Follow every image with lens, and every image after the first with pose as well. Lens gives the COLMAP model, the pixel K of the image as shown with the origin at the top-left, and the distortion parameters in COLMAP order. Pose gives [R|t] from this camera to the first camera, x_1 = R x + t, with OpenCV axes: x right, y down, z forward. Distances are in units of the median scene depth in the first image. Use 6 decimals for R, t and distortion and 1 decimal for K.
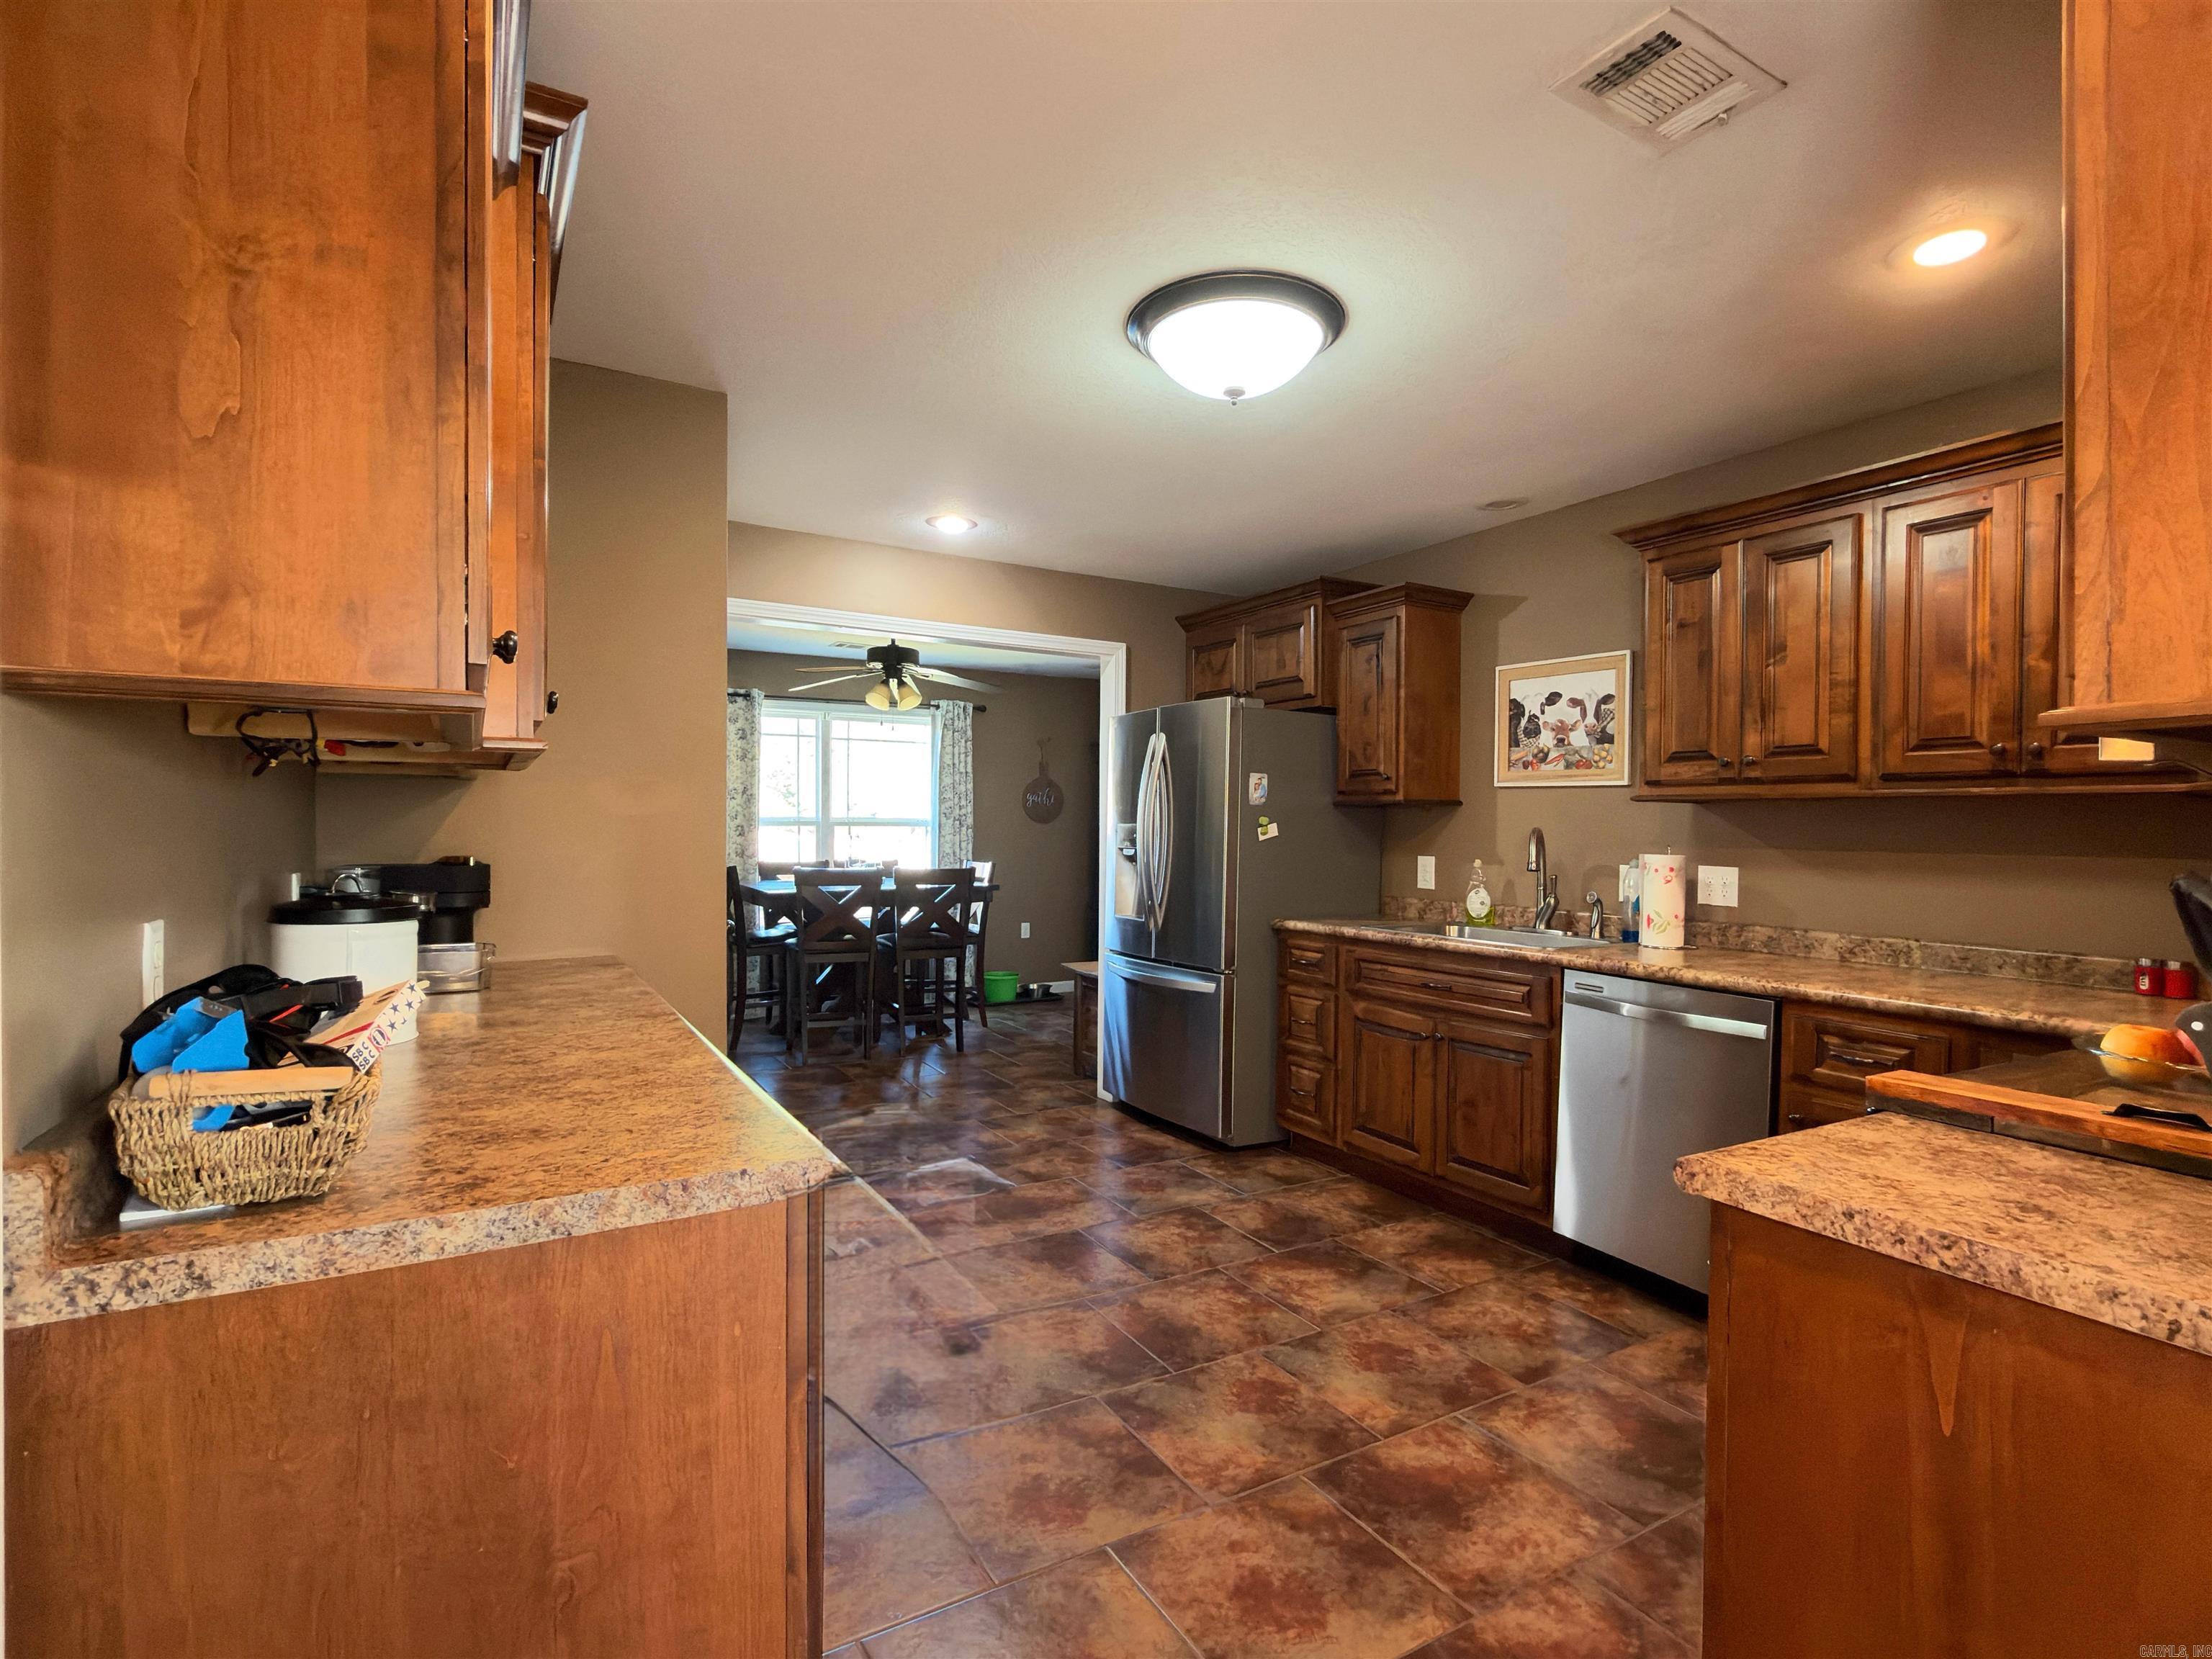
lens RADIAL K [[1086.8, 0, 1106.0], [0, 1086.8, 829.5], [0, 0, 1]] dist [-0.001948, 0.000108]
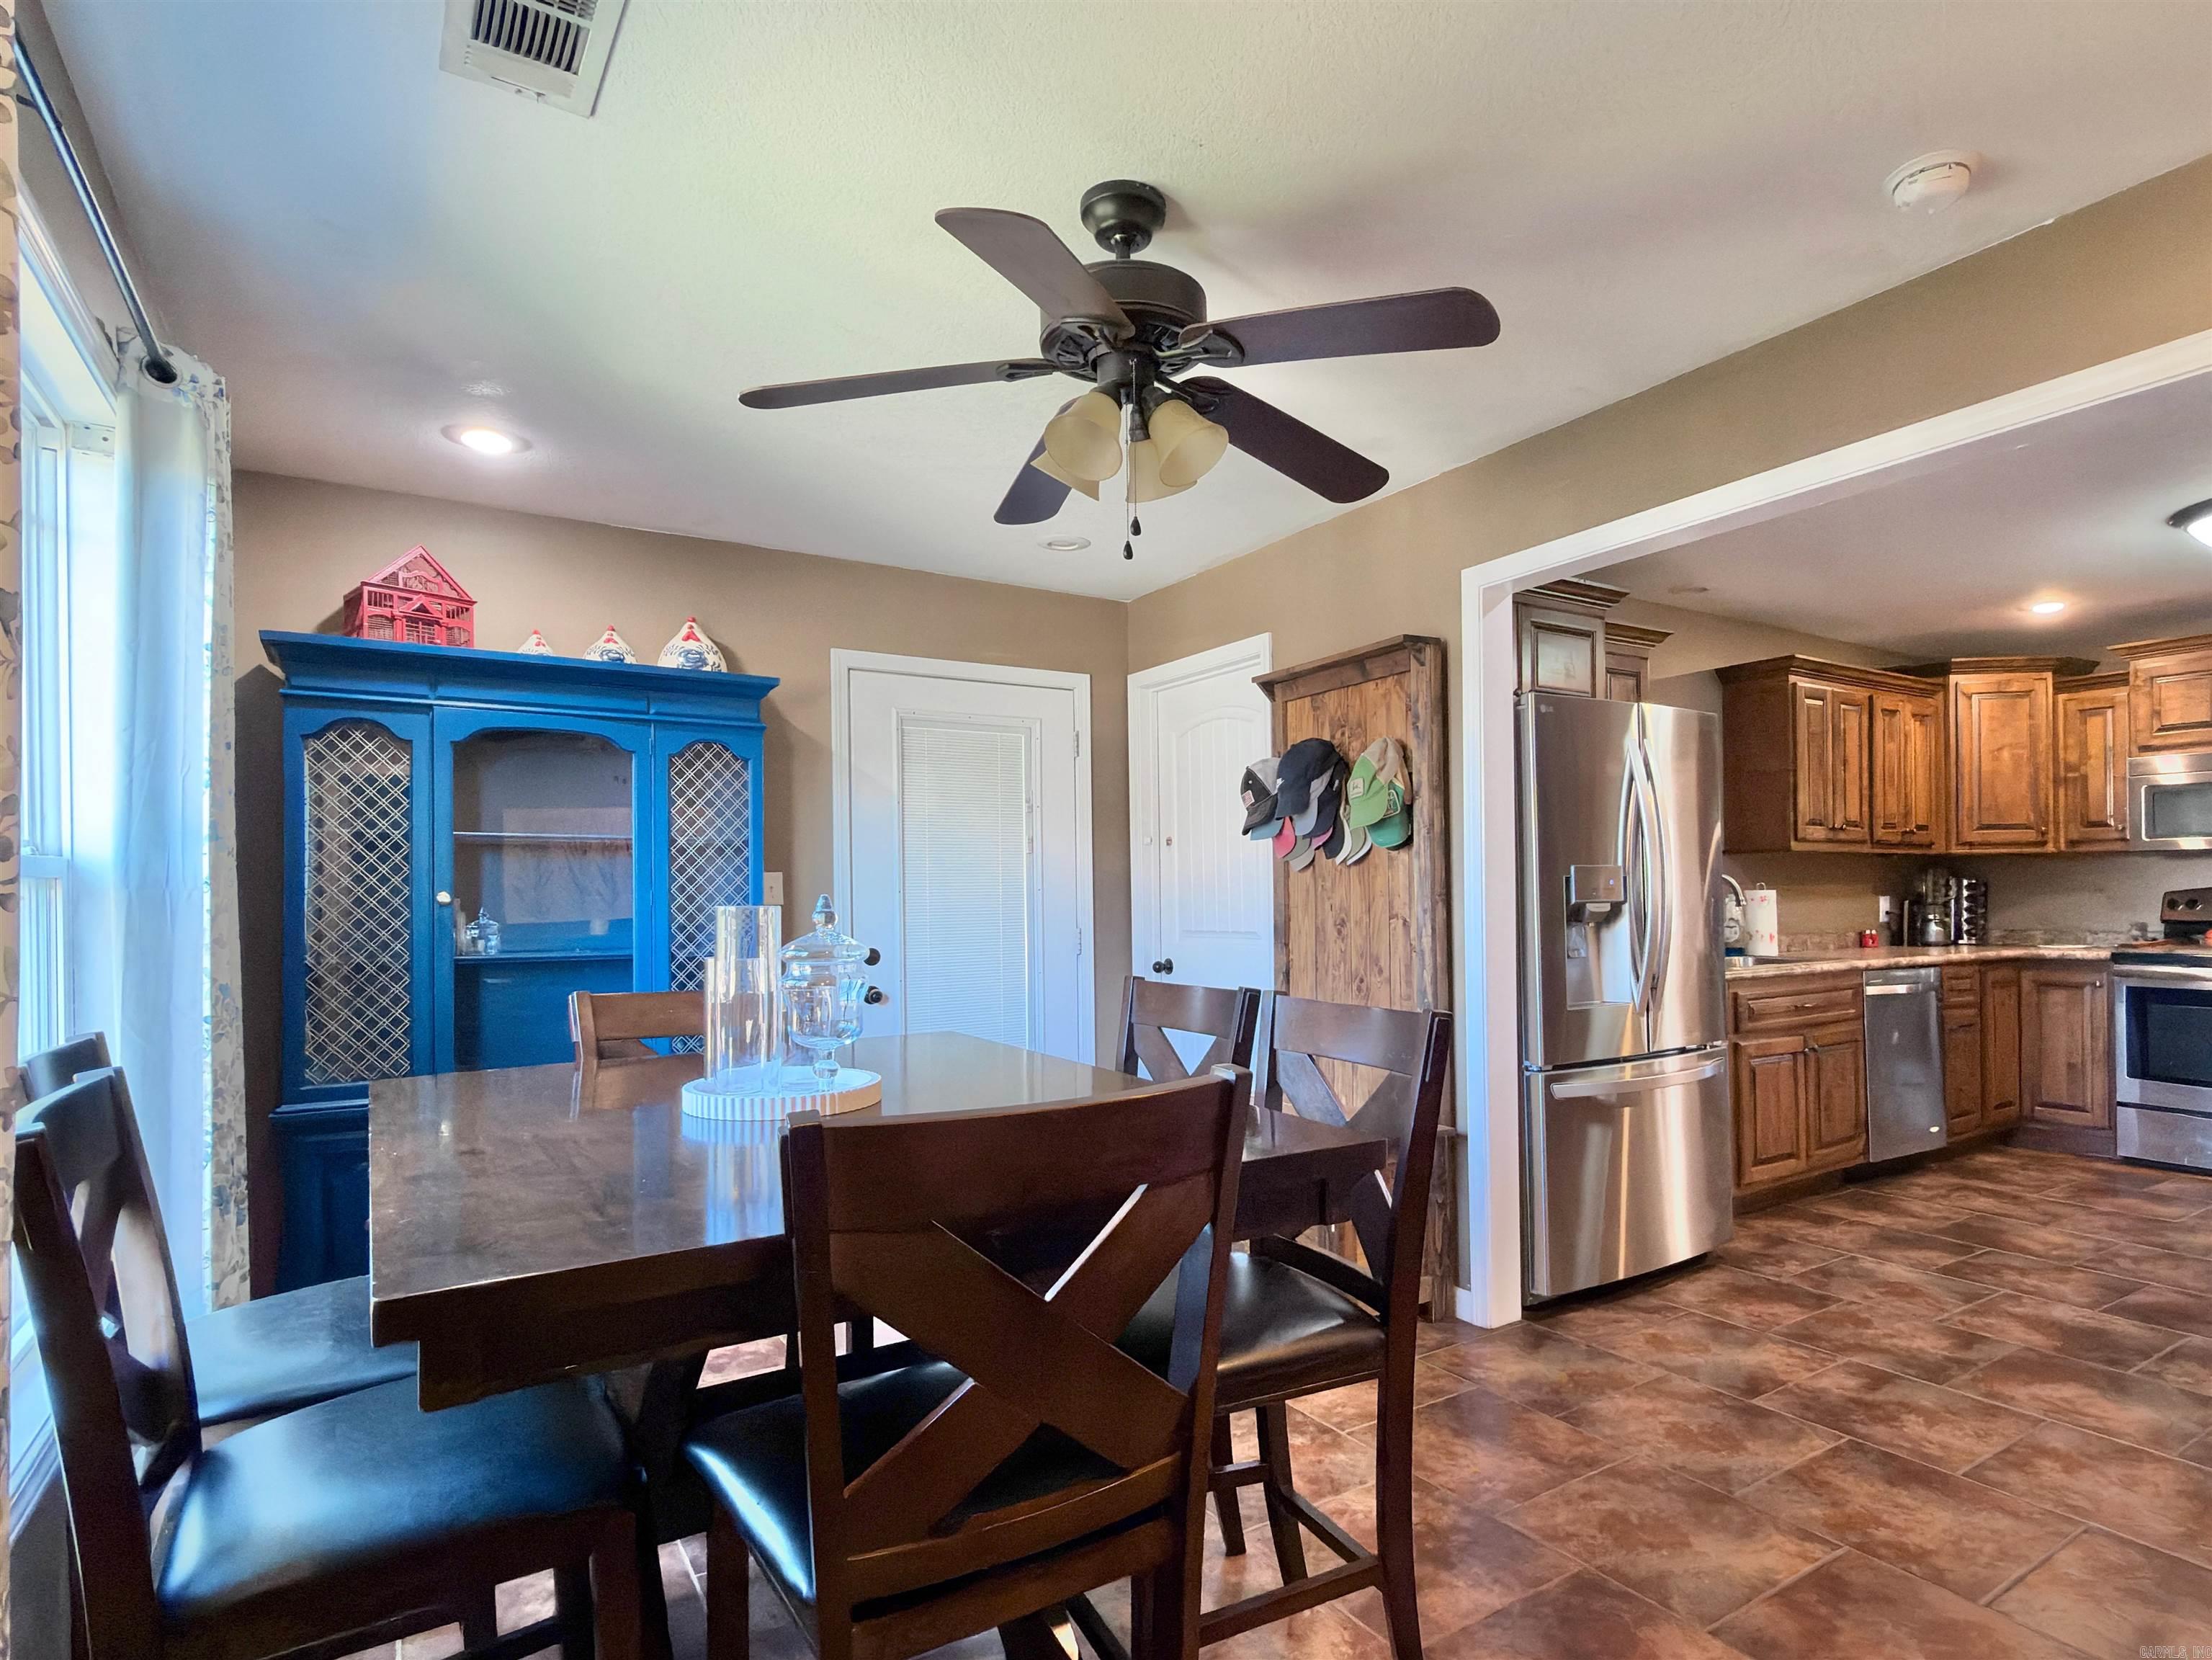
lens RADIAL K [[1189.0, 0, 1180.2], [0, 1189.0, 887.0], [0, 0, 1]] dist [0.000210, -0.000010]
pose [[-0.056715, -0.000961, 0.998390, -0.950226], [0.014256, 0.999897, 0.001772, 0.005719], [-0.998289, 0.014334, -0.056696, 1.783595]]
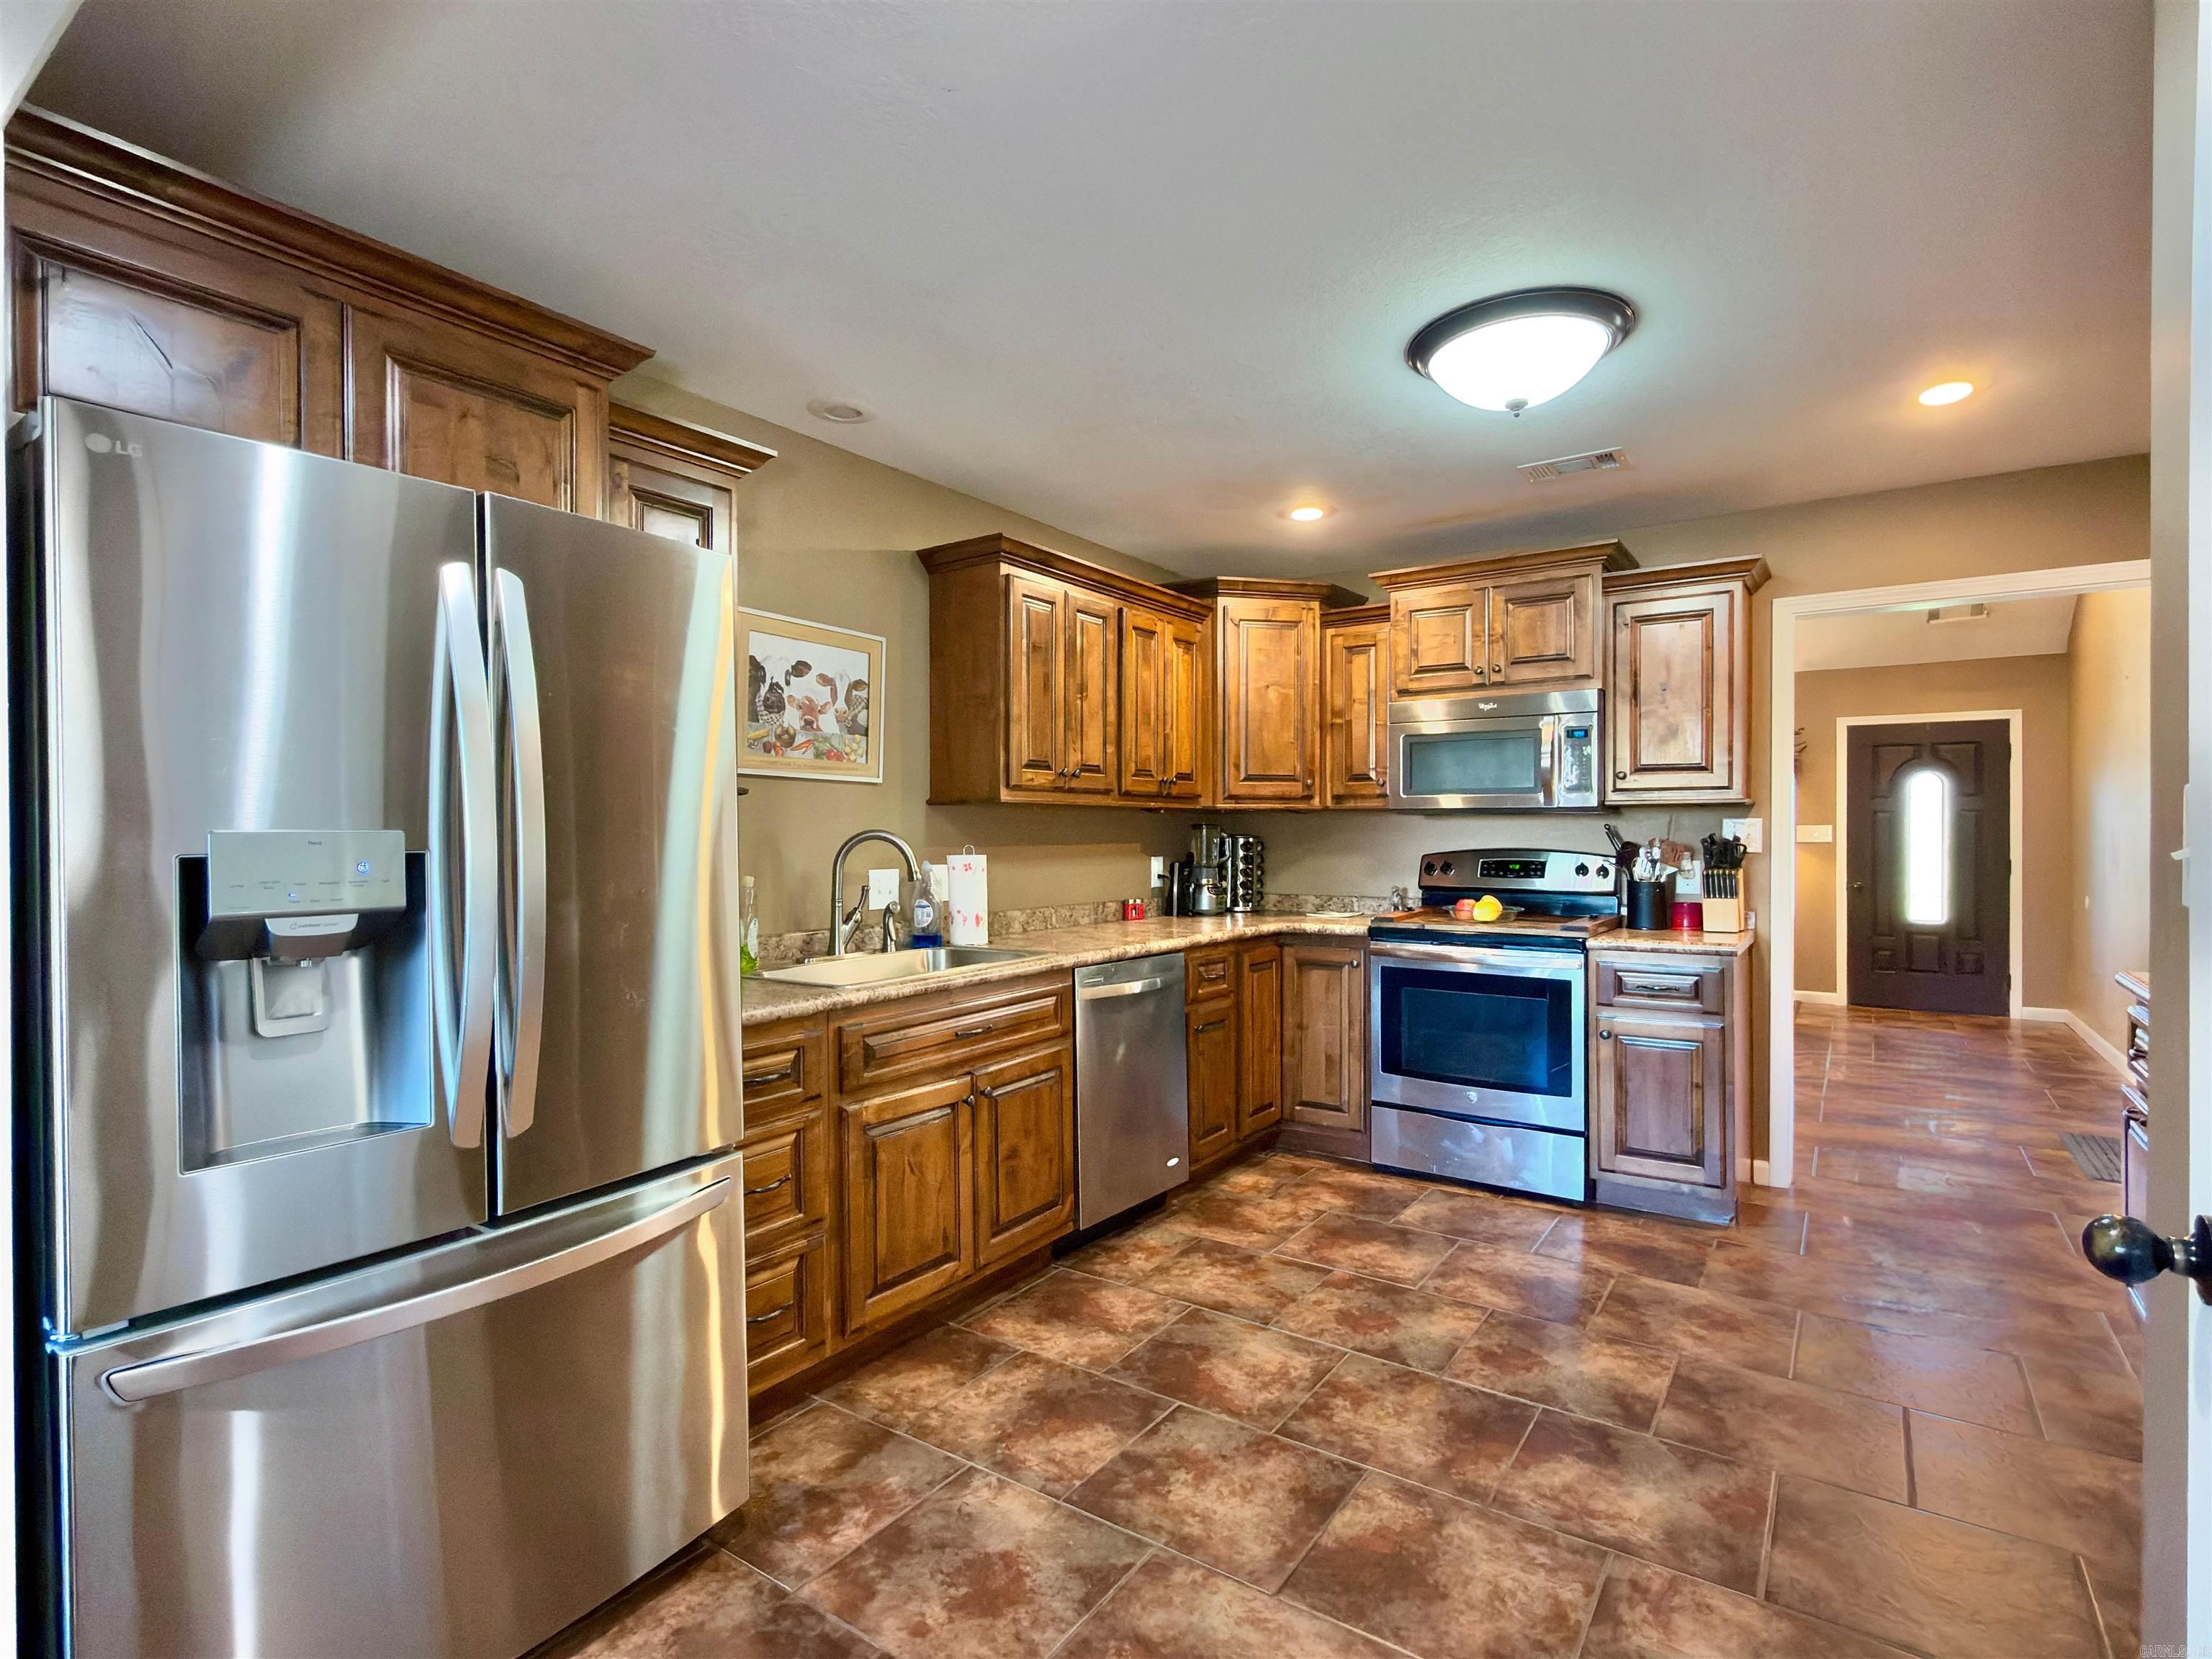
lens RADIAL K [[1086.8, 0, 1106.0], [0, 1086.8, 829.5], [0, 0, 1]] dist [-0.001948, 0.000108]
pose [[-0.423536, -0.005244, 0.905864, -0.463236], [0.004201, 0.999961, 0.007753, -0.008133], [-0.905869, 0.007089, -0.423498, 1.280425]]
